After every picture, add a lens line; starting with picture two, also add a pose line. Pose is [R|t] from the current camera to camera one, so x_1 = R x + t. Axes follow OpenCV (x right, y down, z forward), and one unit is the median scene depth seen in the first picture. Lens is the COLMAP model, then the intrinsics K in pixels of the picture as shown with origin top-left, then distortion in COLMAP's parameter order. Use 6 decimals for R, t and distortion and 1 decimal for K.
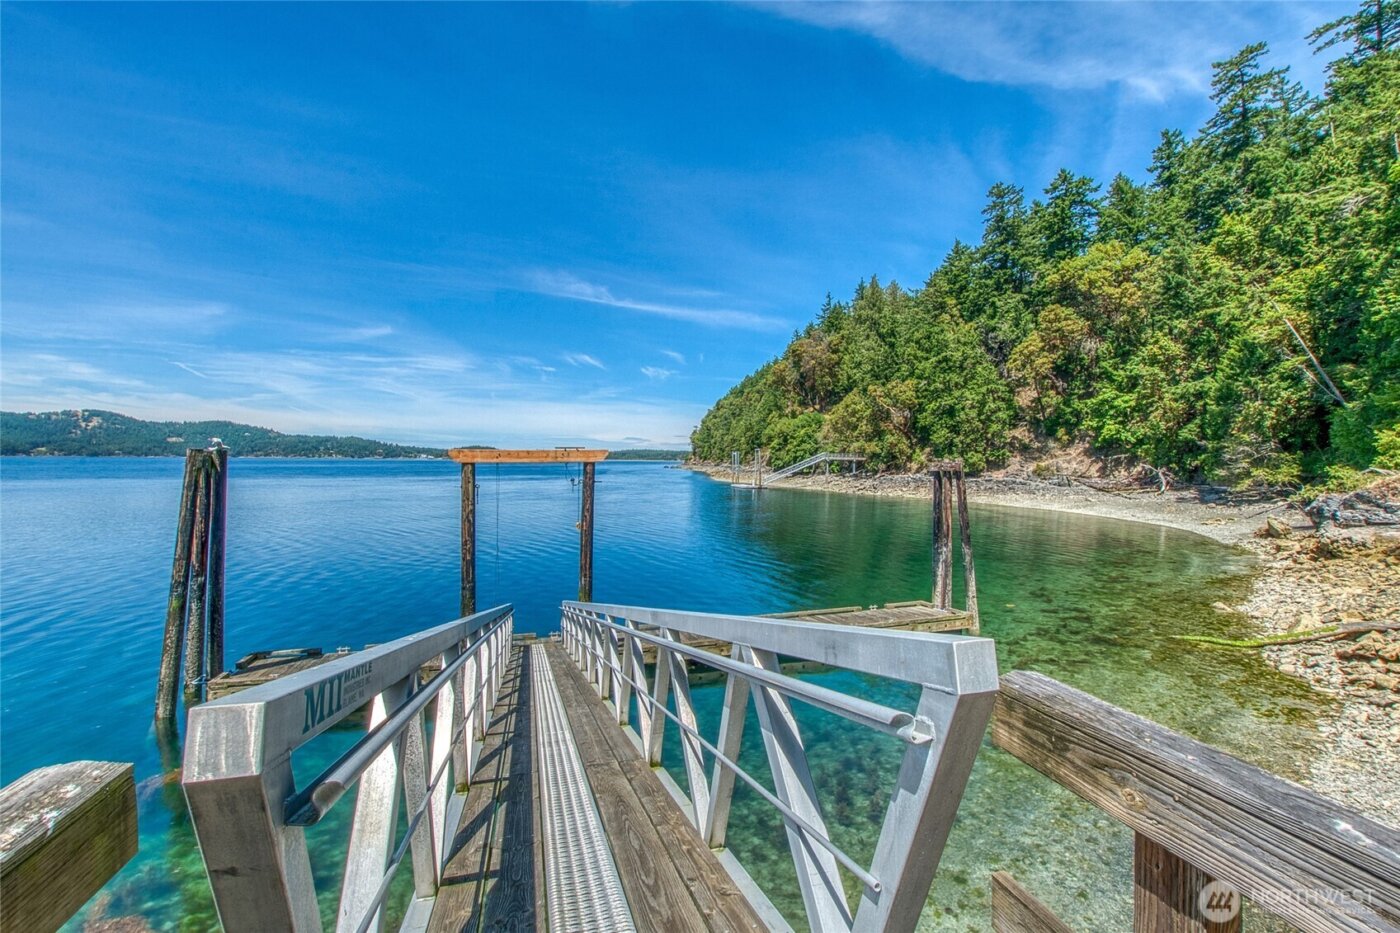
lens RADIAL K [[604.2, 0, 692.6], [0, 604.2, 462.0], [0, 0, 1]] dist [-0.026615, 0.000001]
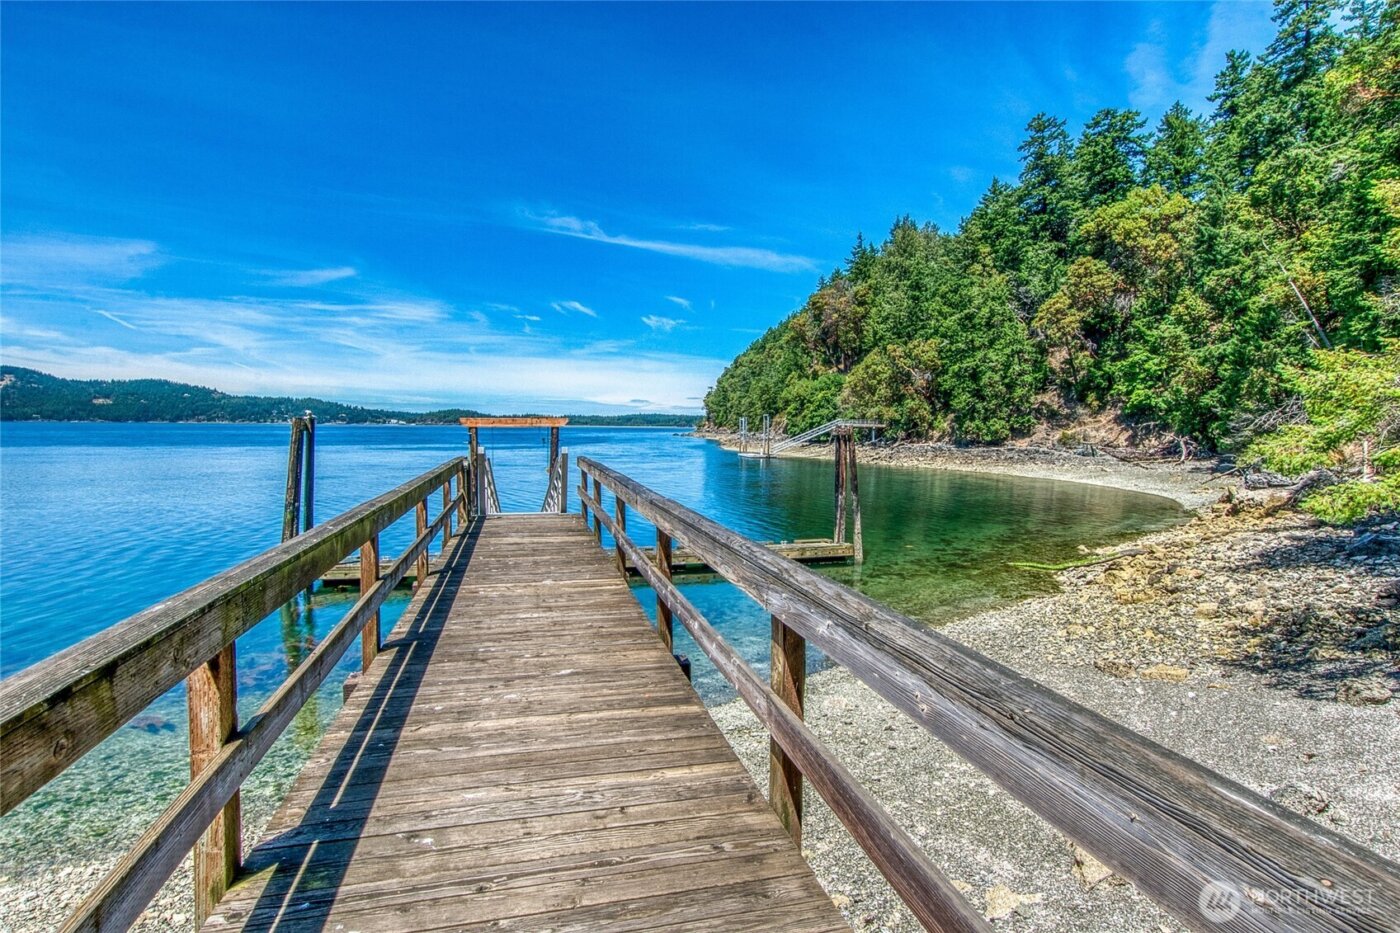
lens RADIAL K [[731.7, 0, 706.8], [0, 731.7, 458.8], [0, 0, 1]] dist [0.001440, -0.000130]
pose [[0.999956, 0.003235, -0.008850, 0.032880], [-0.002872, 0.999166, 0.040729, 0.000487], [0.008974, -0.040702, 0.999131, -0.119241]]
